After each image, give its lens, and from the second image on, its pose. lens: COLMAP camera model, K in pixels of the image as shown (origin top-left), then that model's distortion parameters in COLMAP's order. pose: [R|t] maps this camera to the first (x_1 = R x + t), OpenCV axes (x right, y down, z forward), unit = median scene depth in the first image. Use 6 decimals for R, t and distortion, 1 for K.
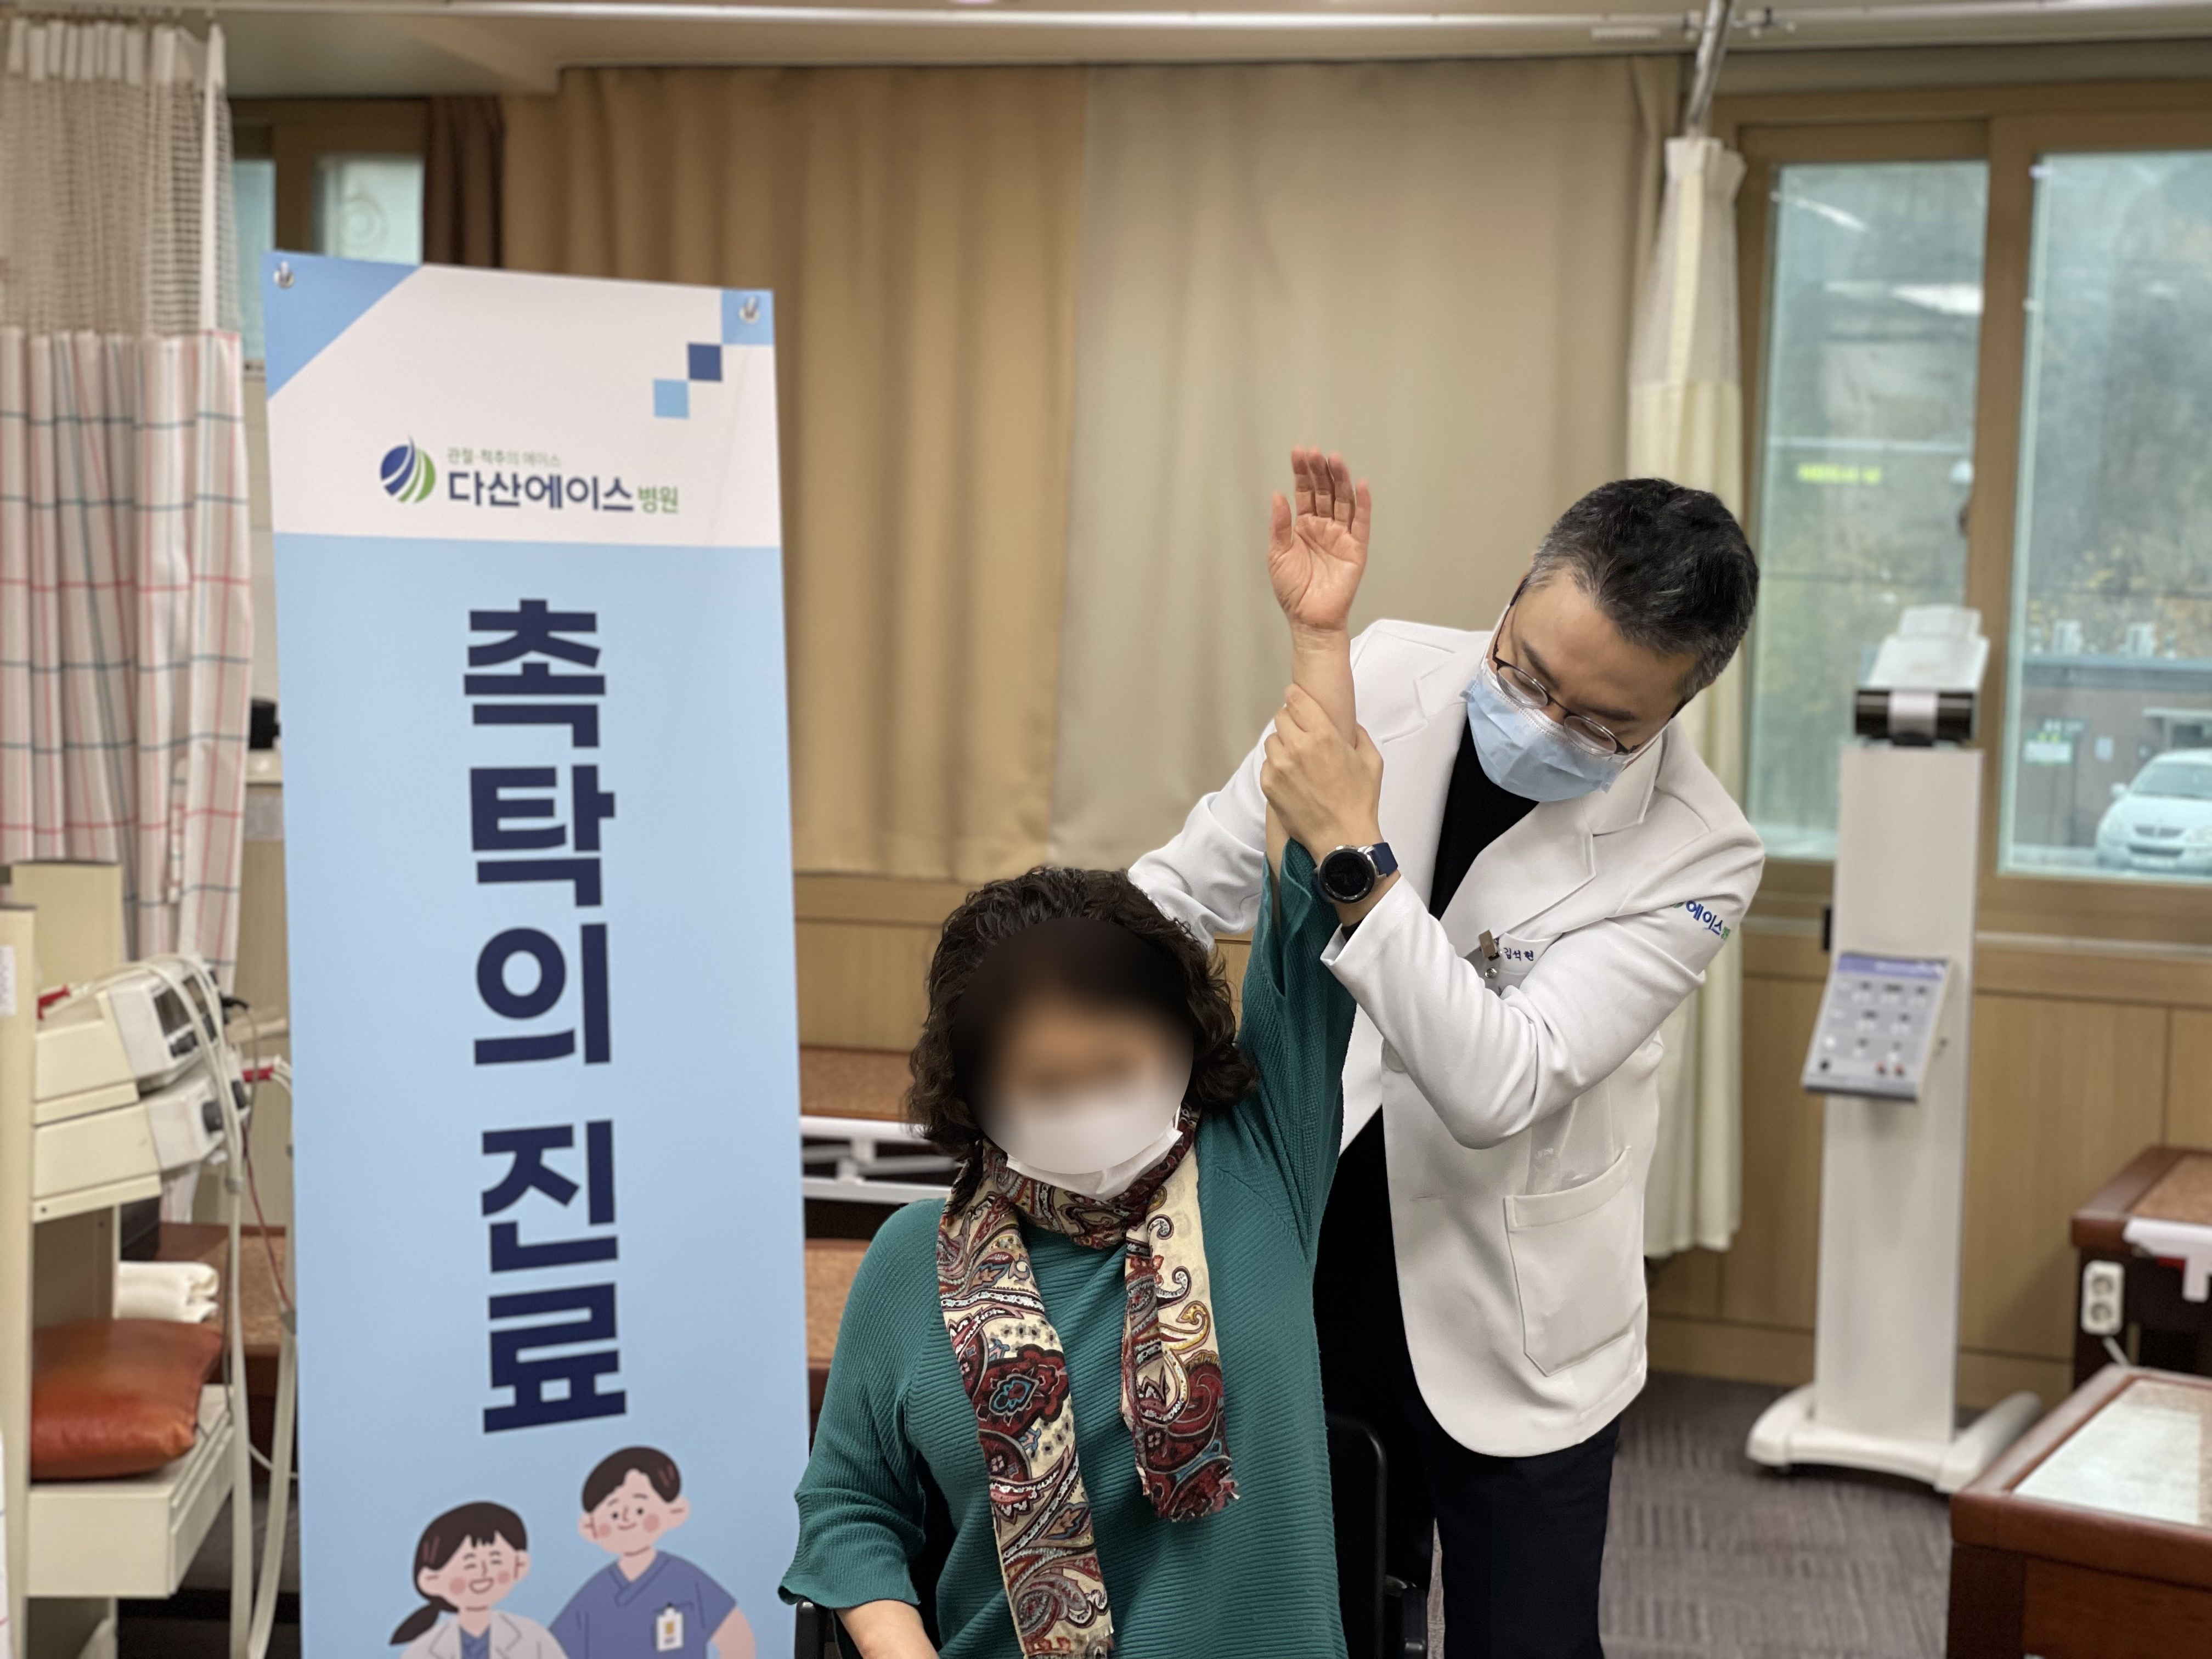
lens RADIAL K [[3362.9, 0, 1069.6], [0, 3362.9, 828.7], [0, 0, 1]] dist [0.104746, 0.108088]
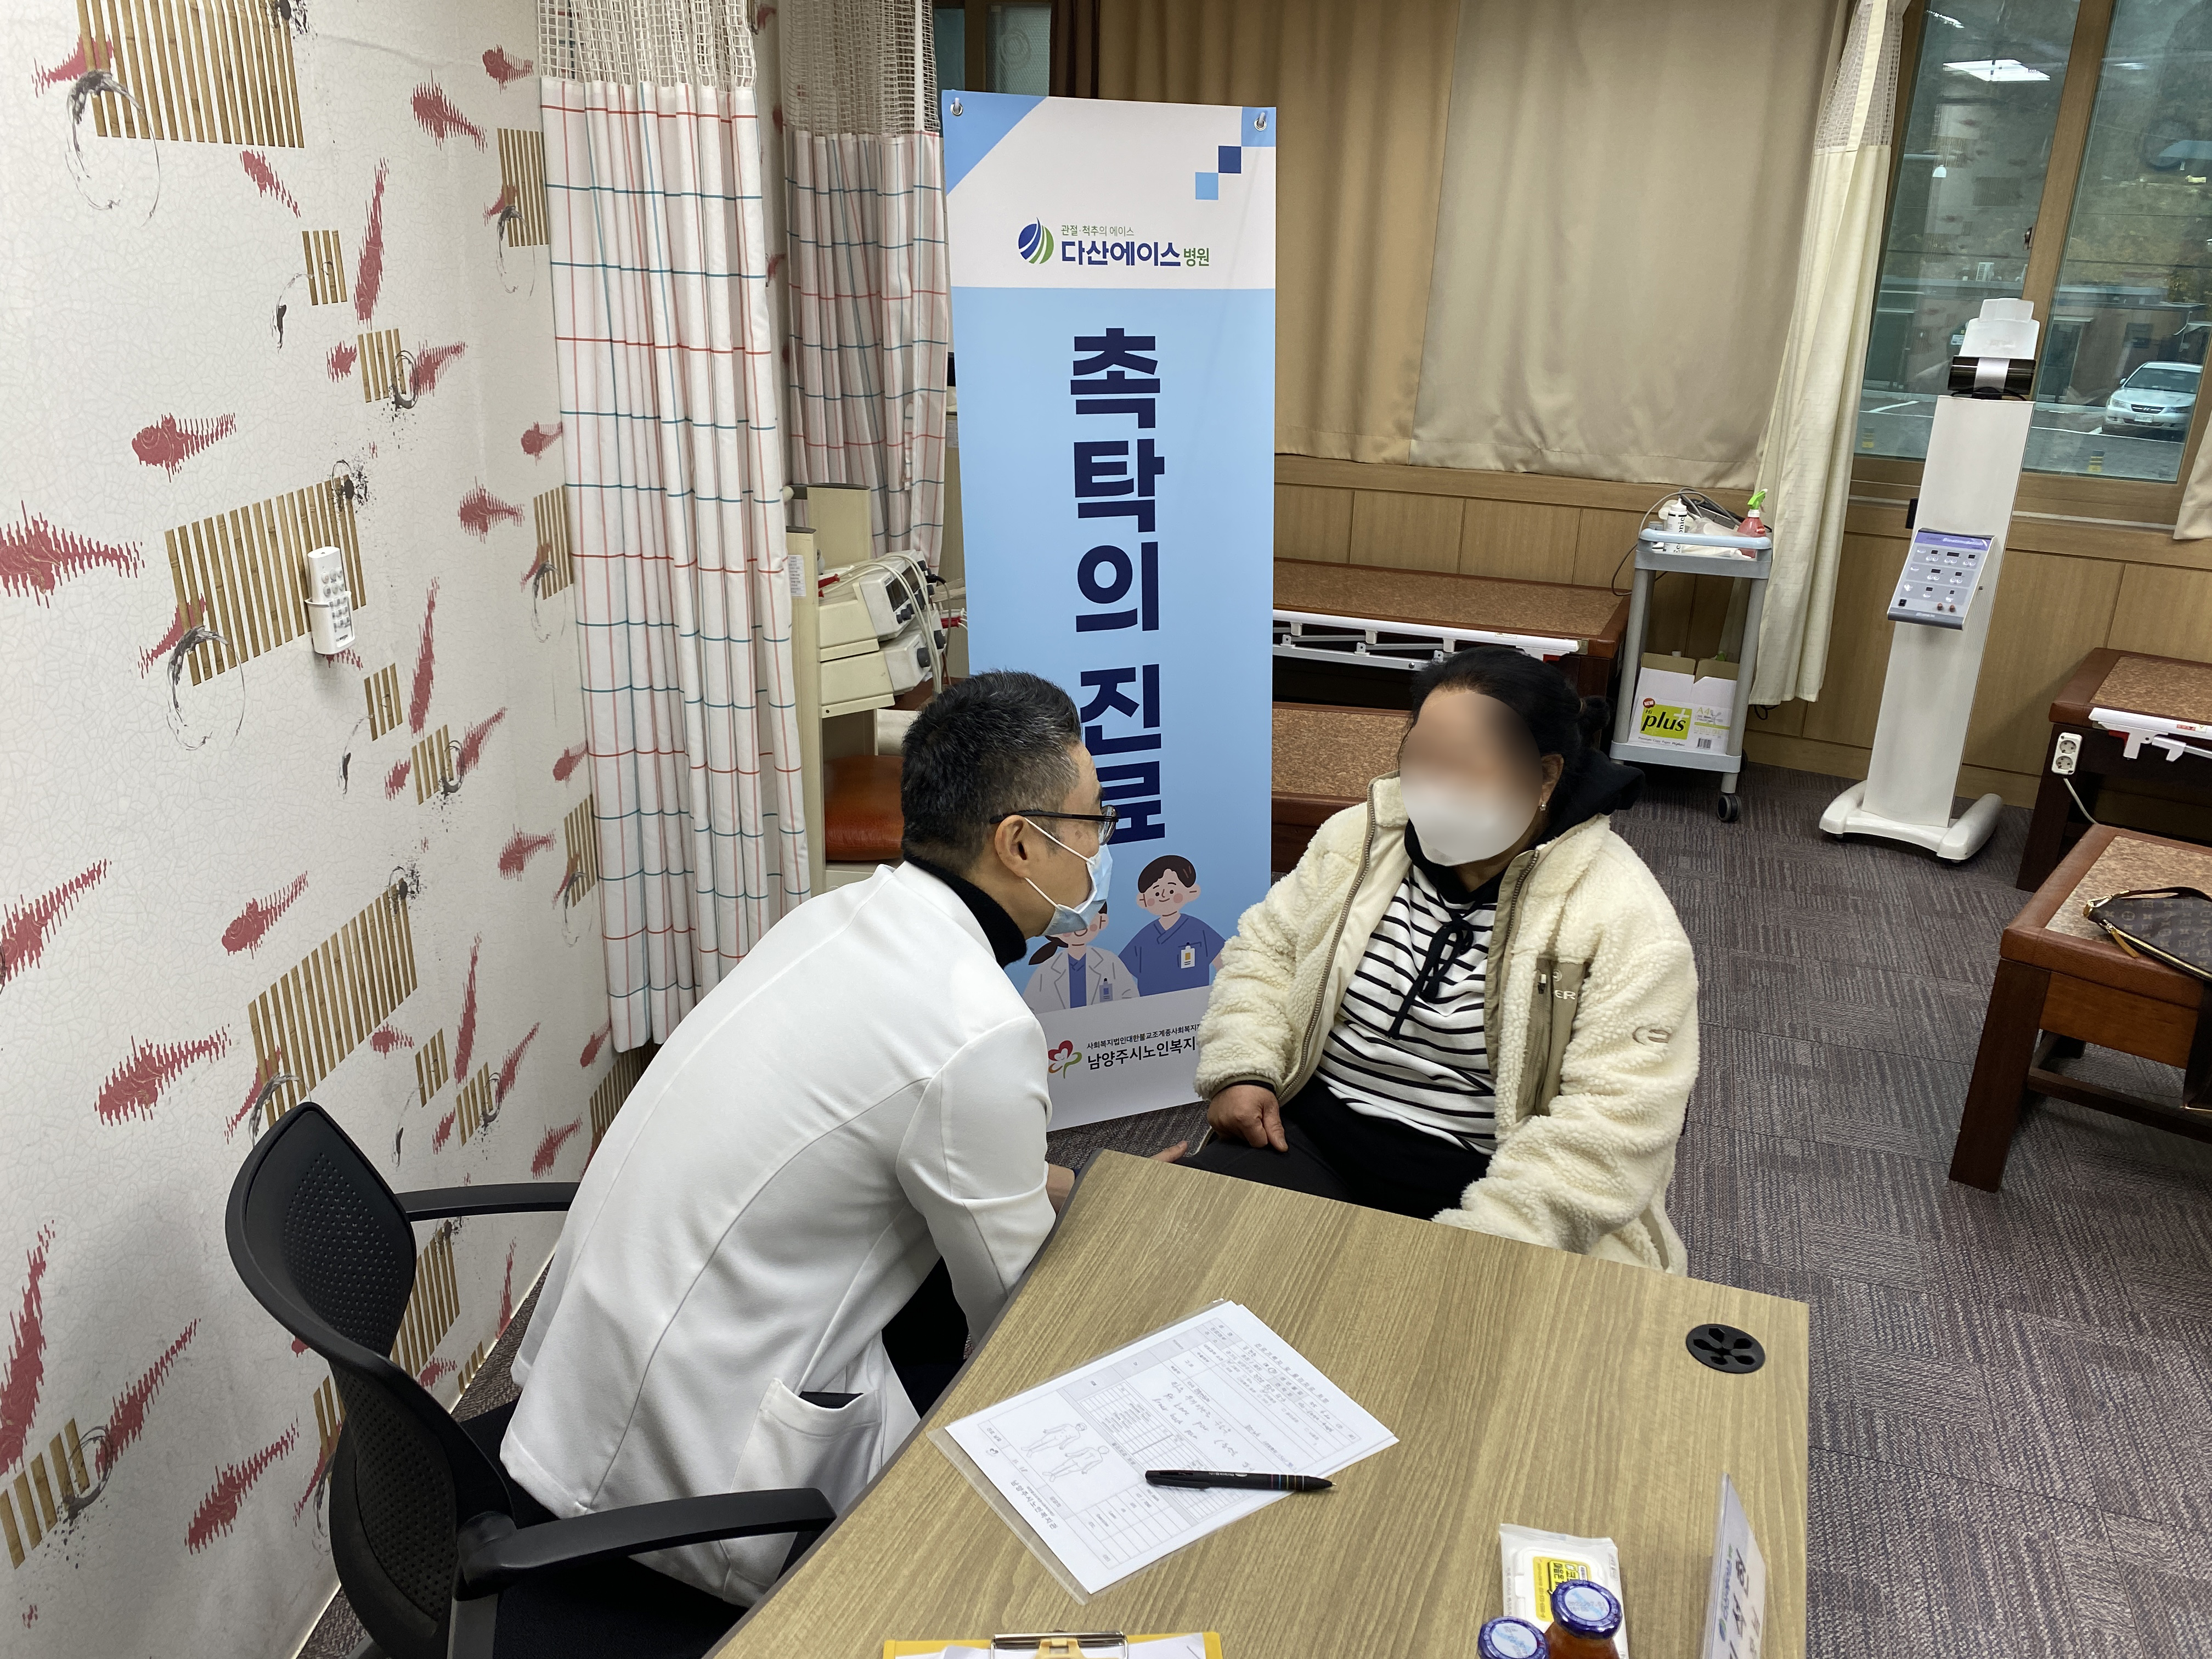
lens RADIAL K [[1686.1, 0, 1112.7], [0, 1686.1, 837.9], [0, 0, 1]] dist [0.128184, -0.234267]
pose [[0.987690, 0.052269, -0.147435, -0.032713], [-0.011425, 0.964109, 0.265262, -0.049645], [0.156008, -0.260312, 0.952837, 0.195082]]
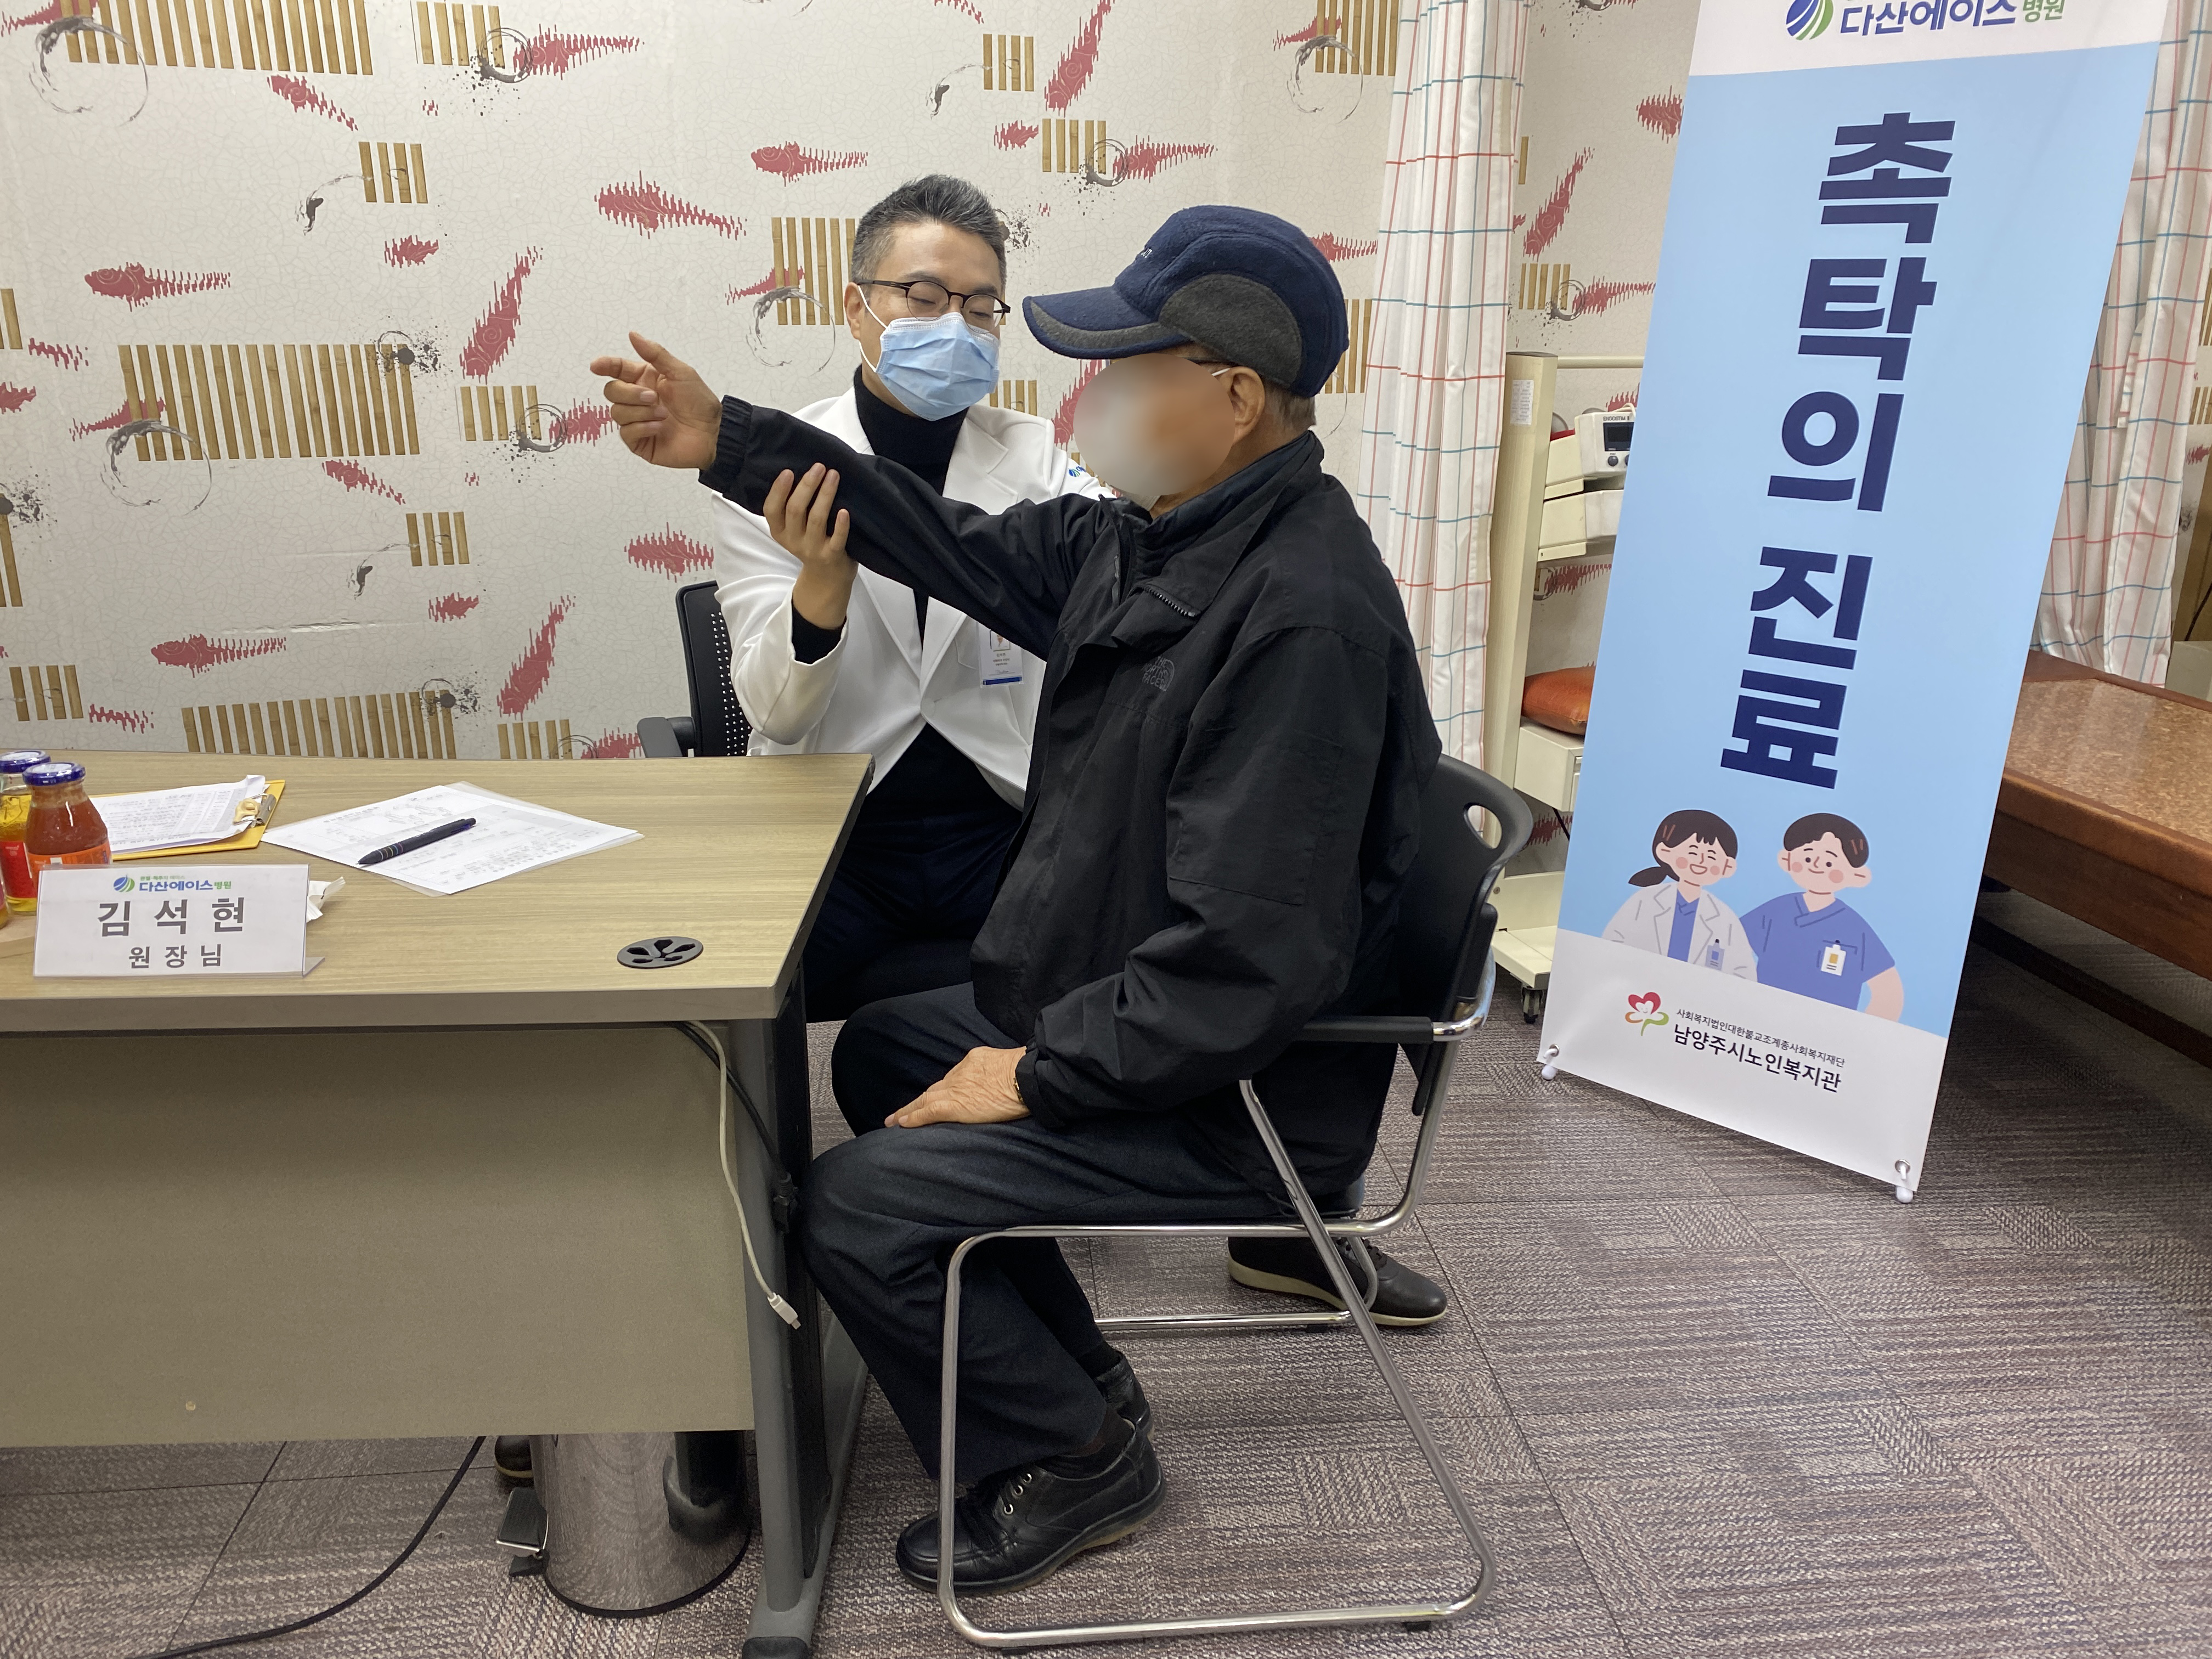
lens RADIAL K [[1686.4, 0, 1111.8], [0, 1686.4, 830.5], [0, 0, 1]] dist [0.004597, 0.004154]
pose [[0.251586, 0.277334, -0.927249, 0.401149], [-0.087254, 0.960663, 0.263654, 0.043430], [0.963894, 0.014575, 0.265888, 0.568014]]
